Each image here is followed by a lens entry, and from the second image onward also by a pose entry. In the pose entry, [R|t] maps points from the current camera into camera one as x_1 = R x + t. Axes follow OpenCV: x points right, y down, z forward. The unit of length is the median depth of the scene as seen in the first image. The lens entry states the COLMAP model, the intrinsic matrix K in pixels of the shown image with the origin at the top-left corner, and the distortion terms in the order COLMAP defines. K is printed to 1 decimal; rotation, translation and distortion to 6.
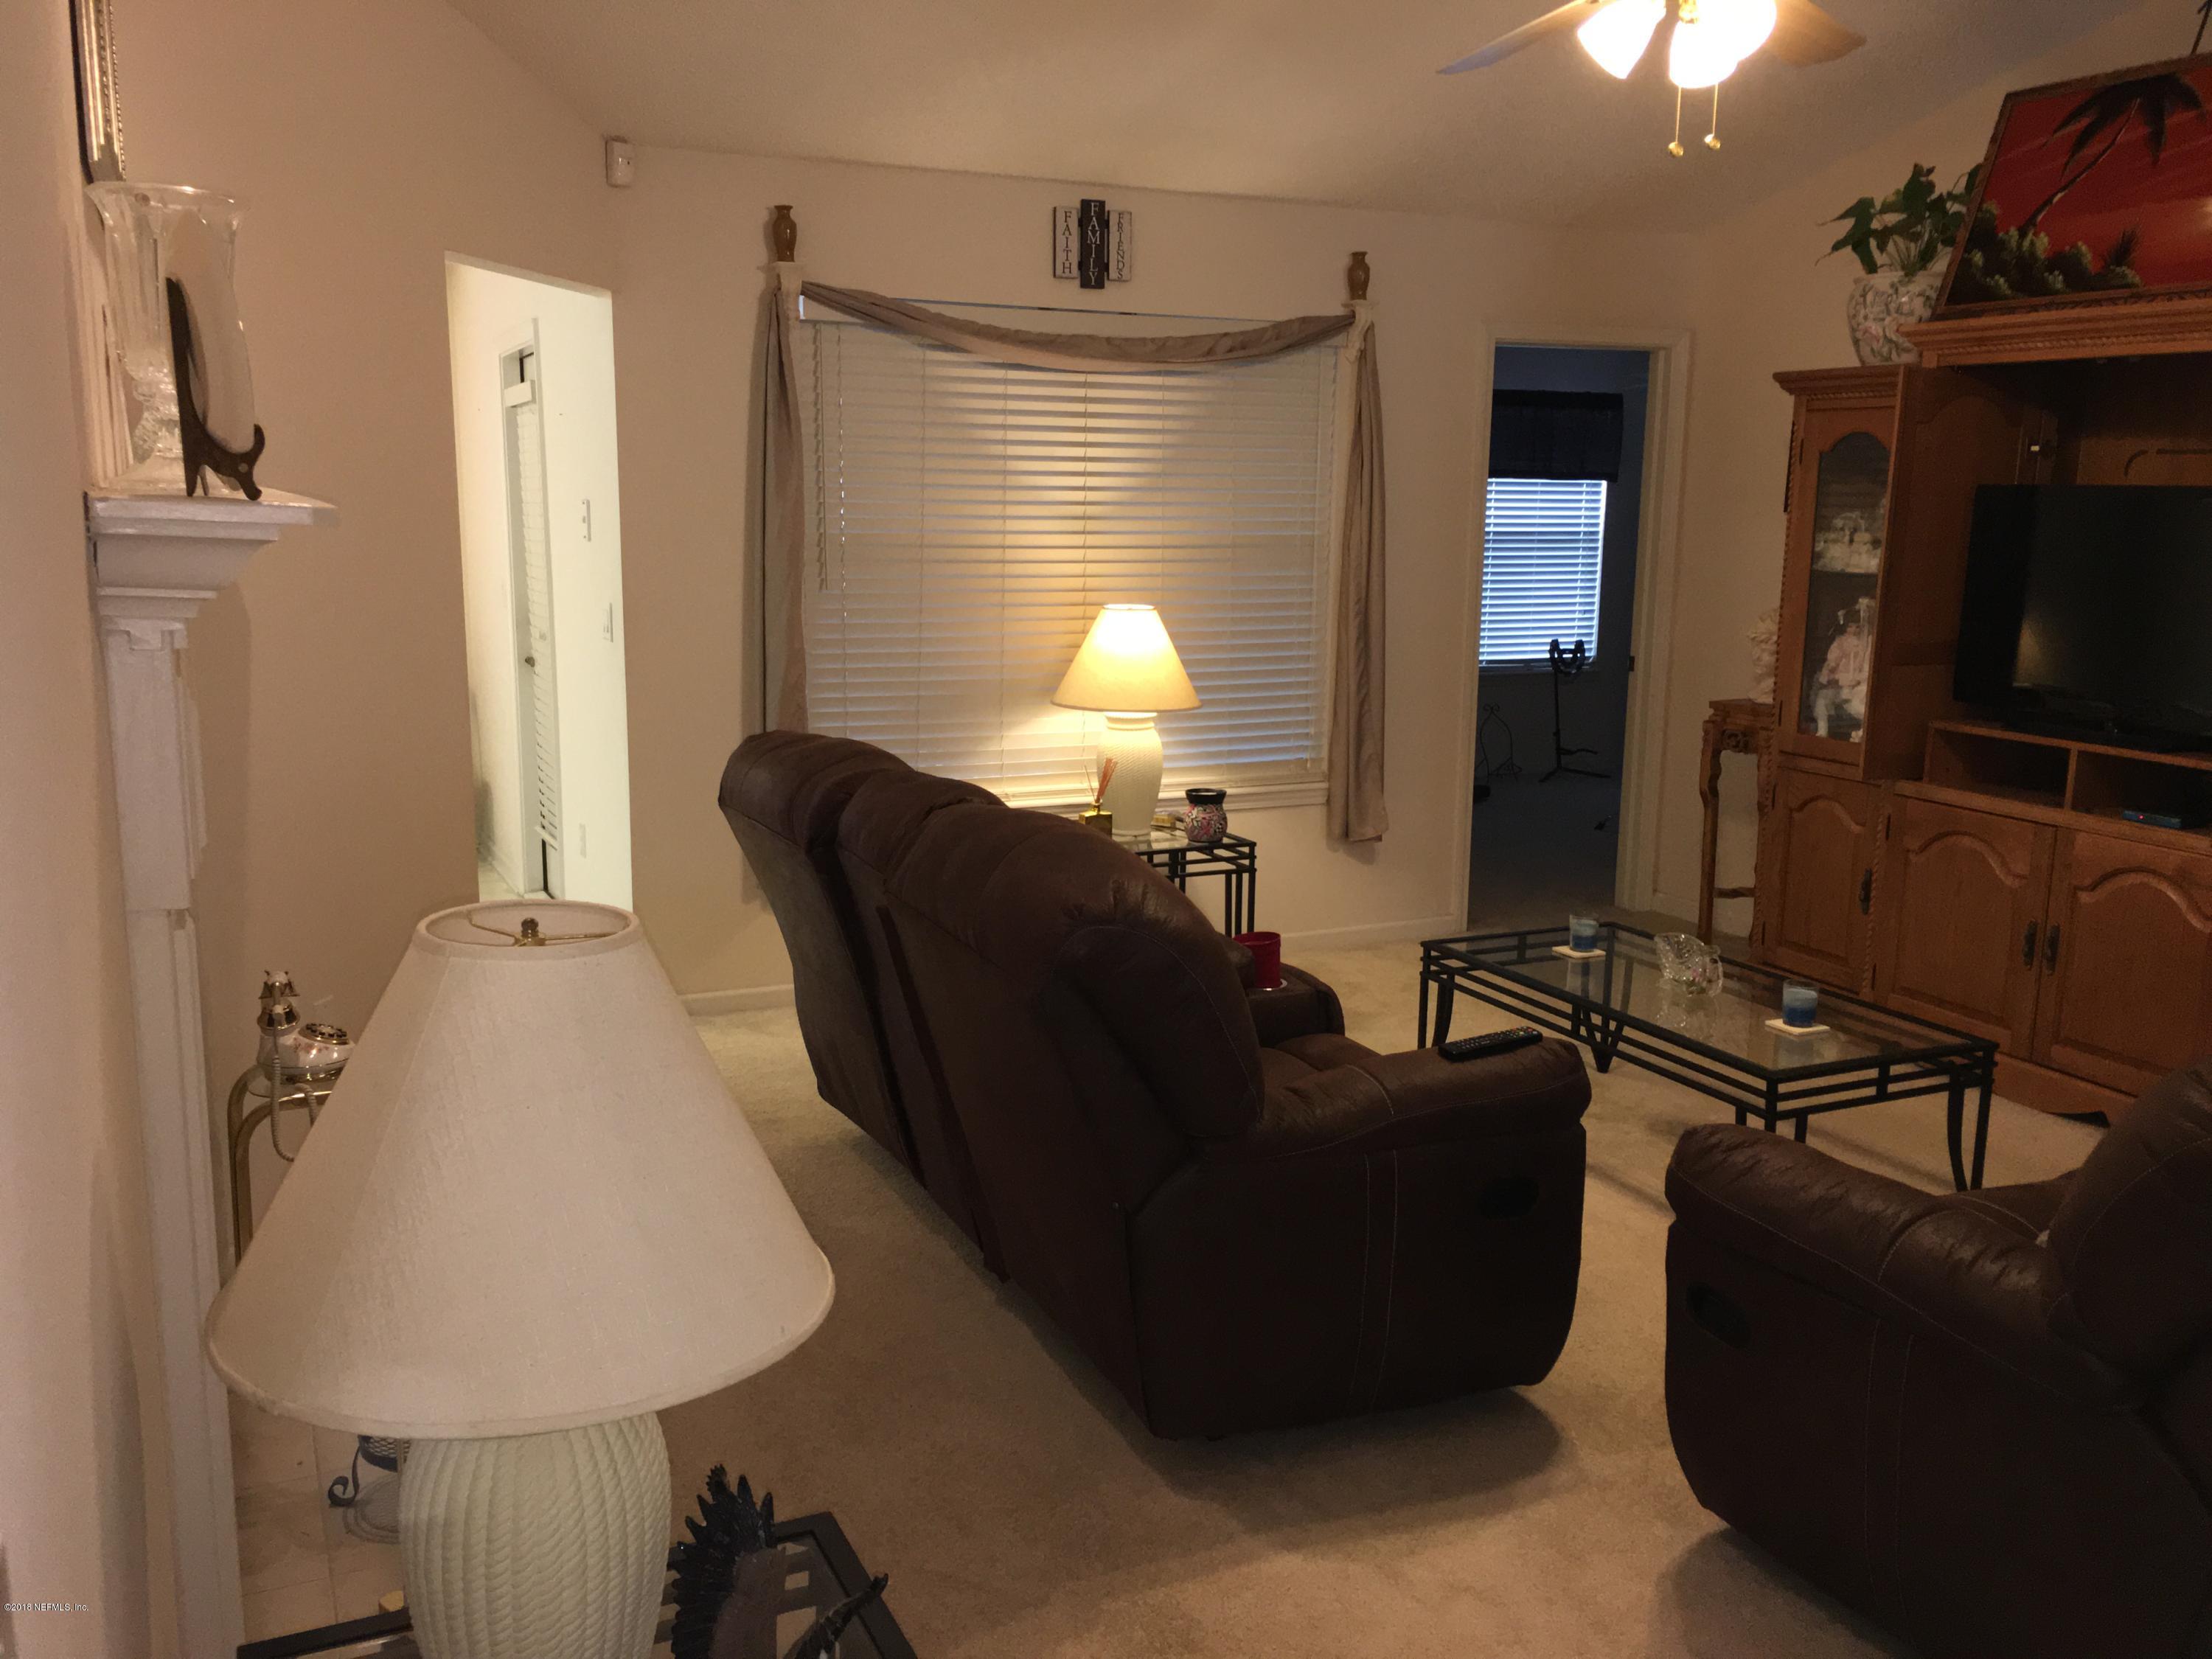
lens RADIAL K [[1879.5, 0, 1102.8], [0, 1879.5, 824.0], [0, 0, 1]] dist [0.068853, -0.086383]
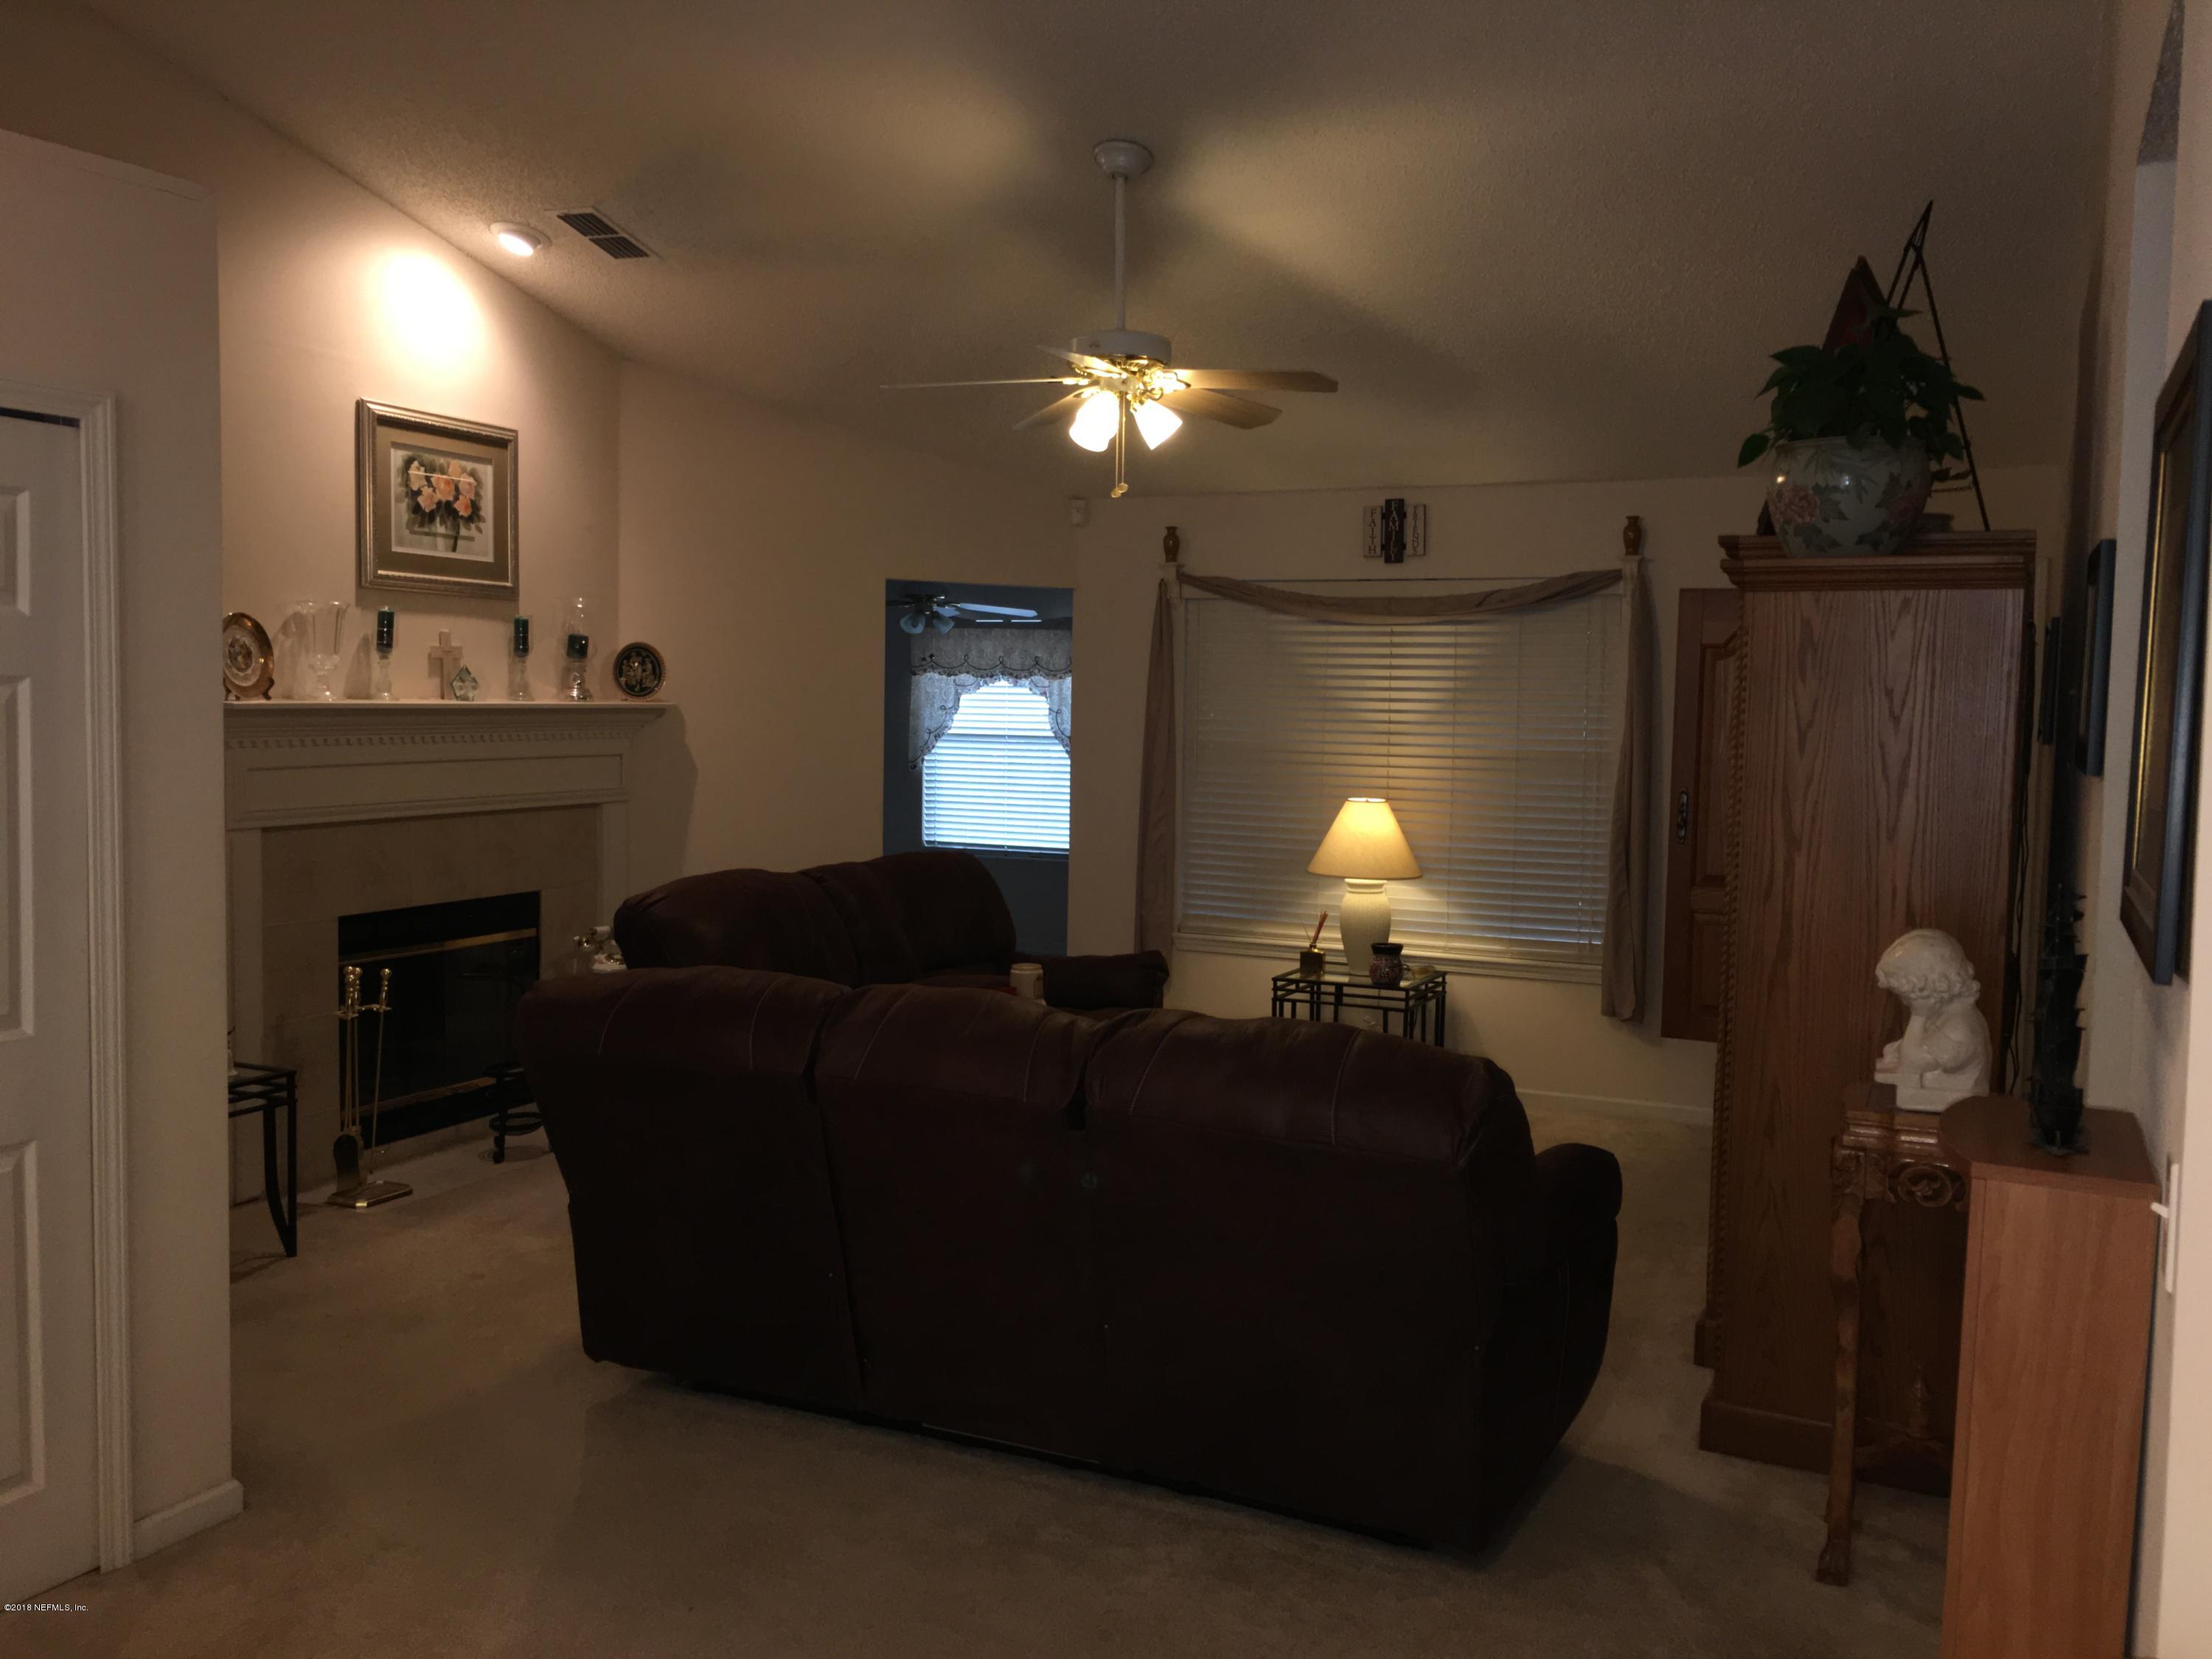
lens RADIAL K [[1879.5, 0, 1122.1], [0, 1879.5, 823.8], [0, 0, 1]] dist [0.068853, -0.086383]
pose [[0.642923, 0.052227, -0.764148, 0.887583], [-0.143827, 0.988157, -0.053473, -0.004431], [0.752305, 0.144284, 0.642821, 0.032499]]
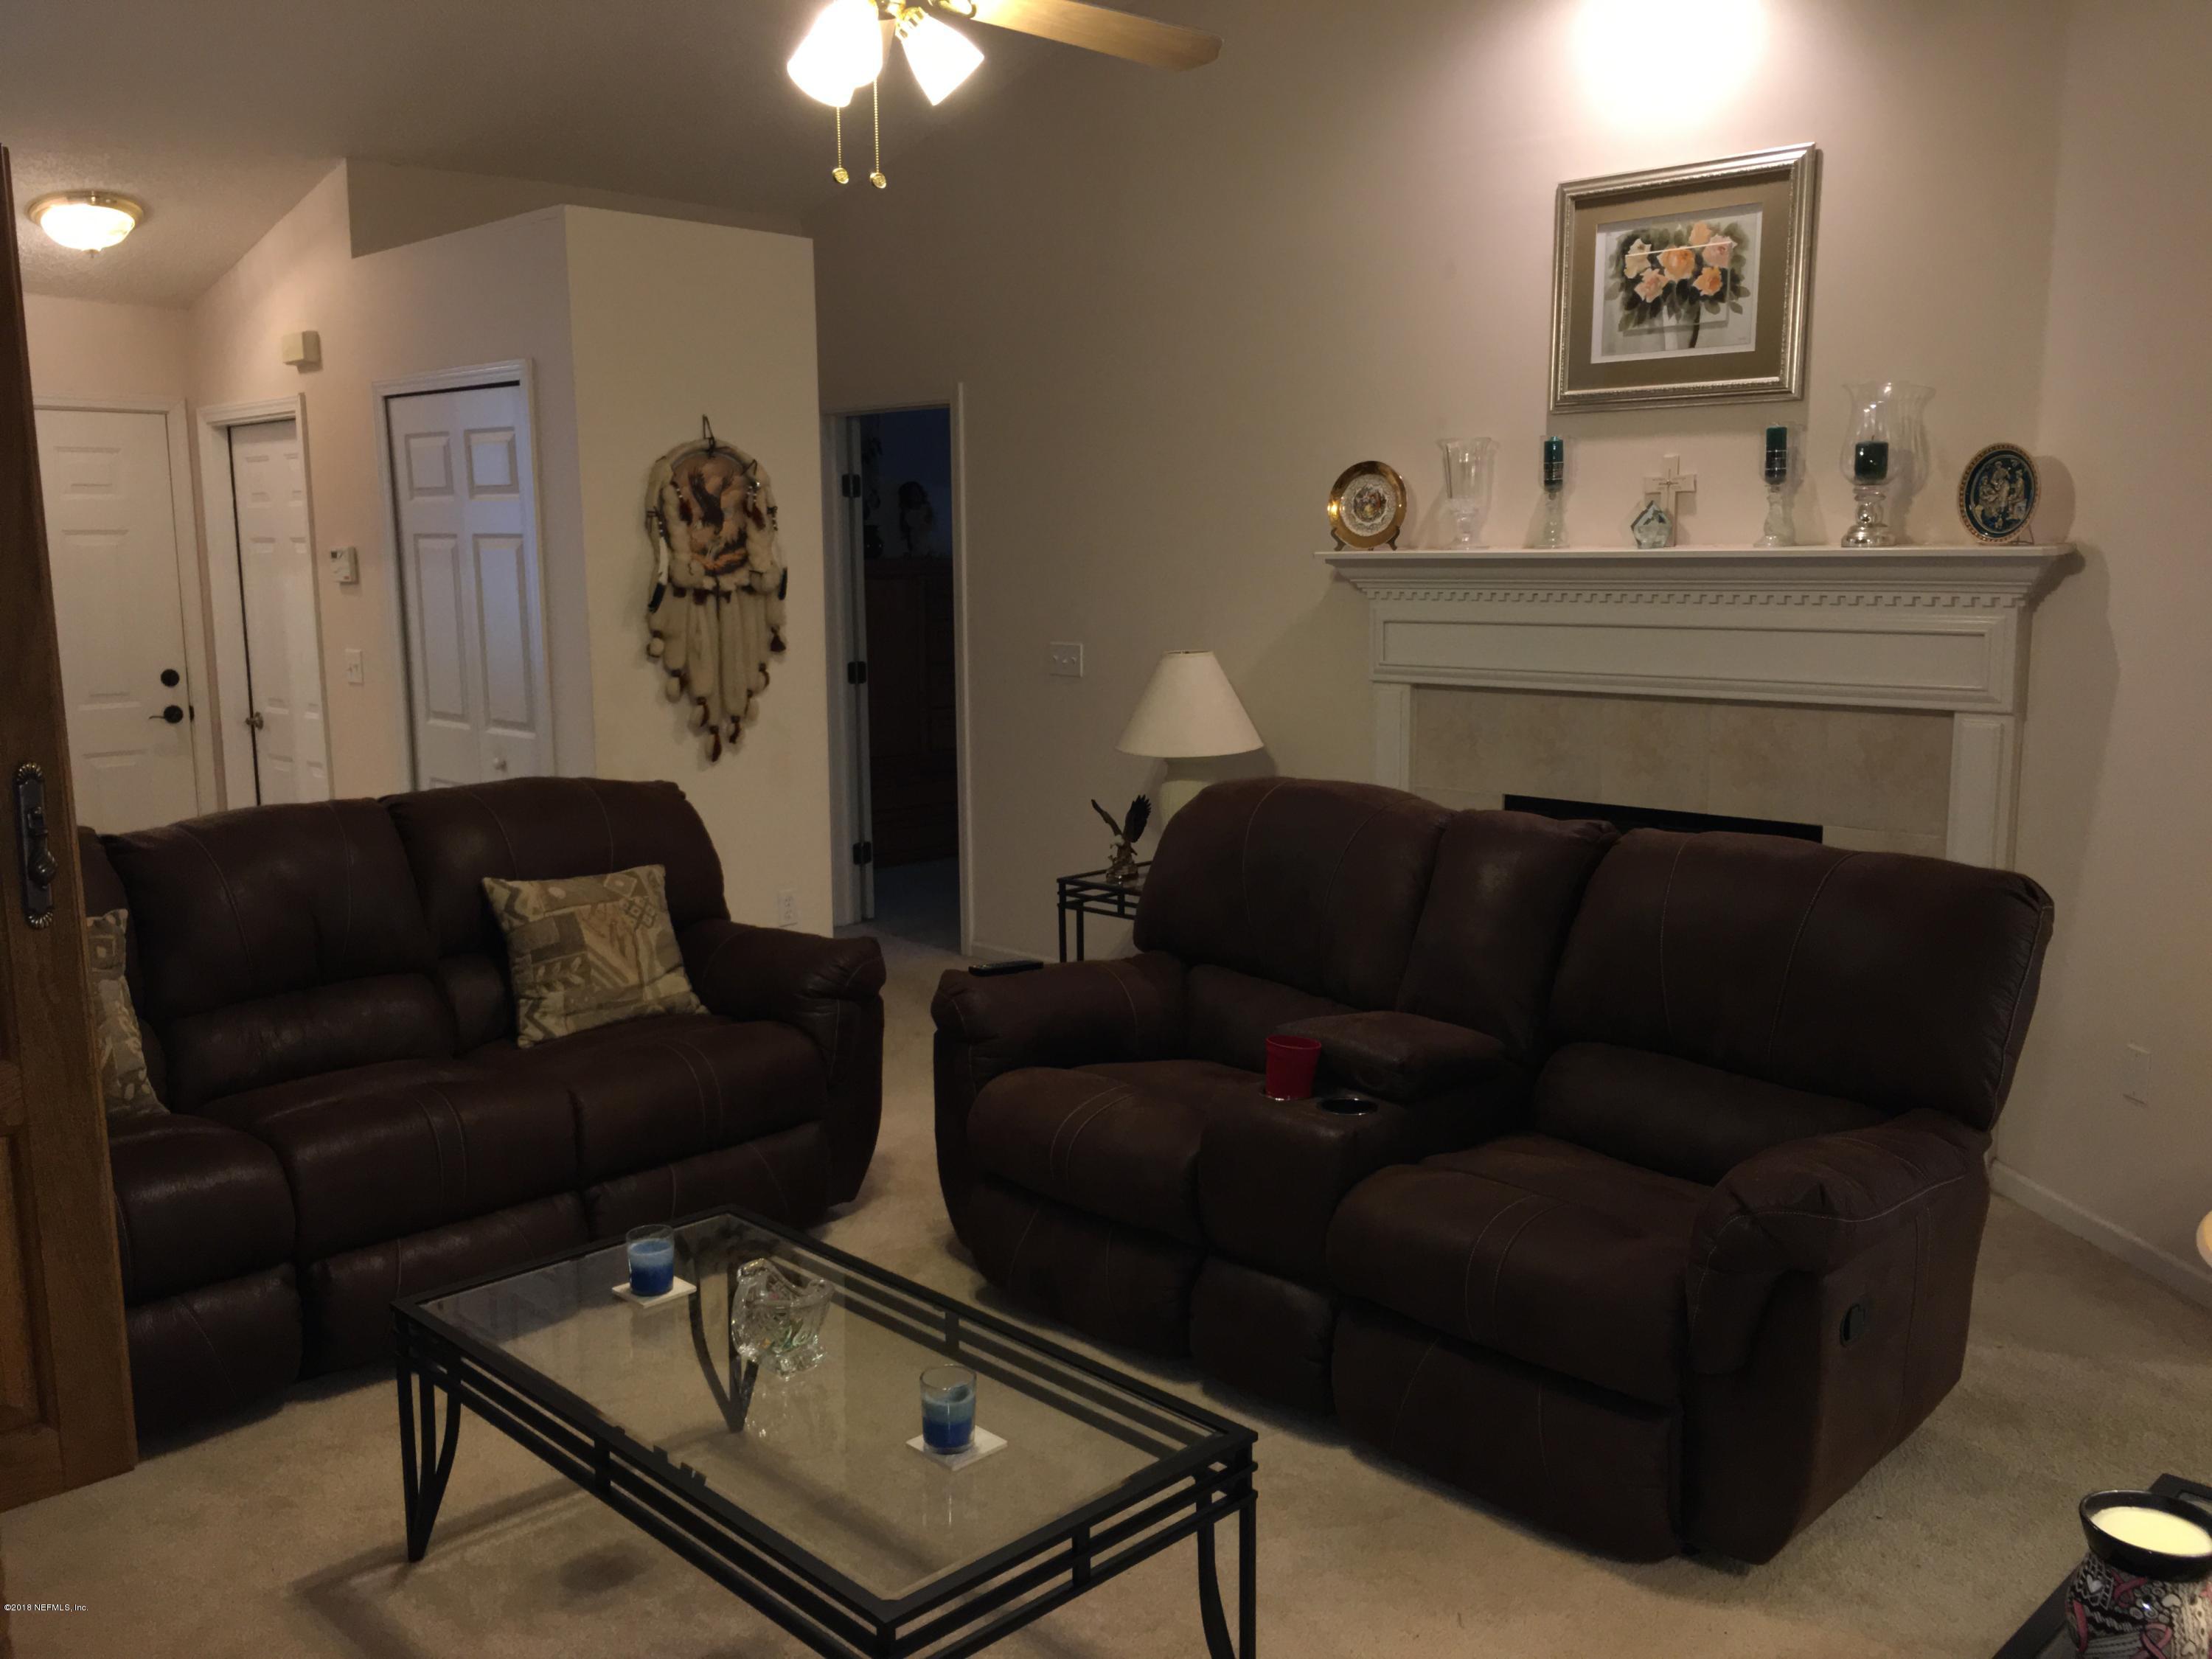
lens RADIAL K [[1879.5, 0, 1103.5], [0, 1879.5, 821.1], [0, 0, 1]] dist [0.068853, -0.086383]
pose [[-0.942726, 0.044532, -0.330581, 0.304595], [-0.062299, 0.950105, 0.305645, -0.206716], [0.327698, 0.308735, -0.892915, 1.157094]]
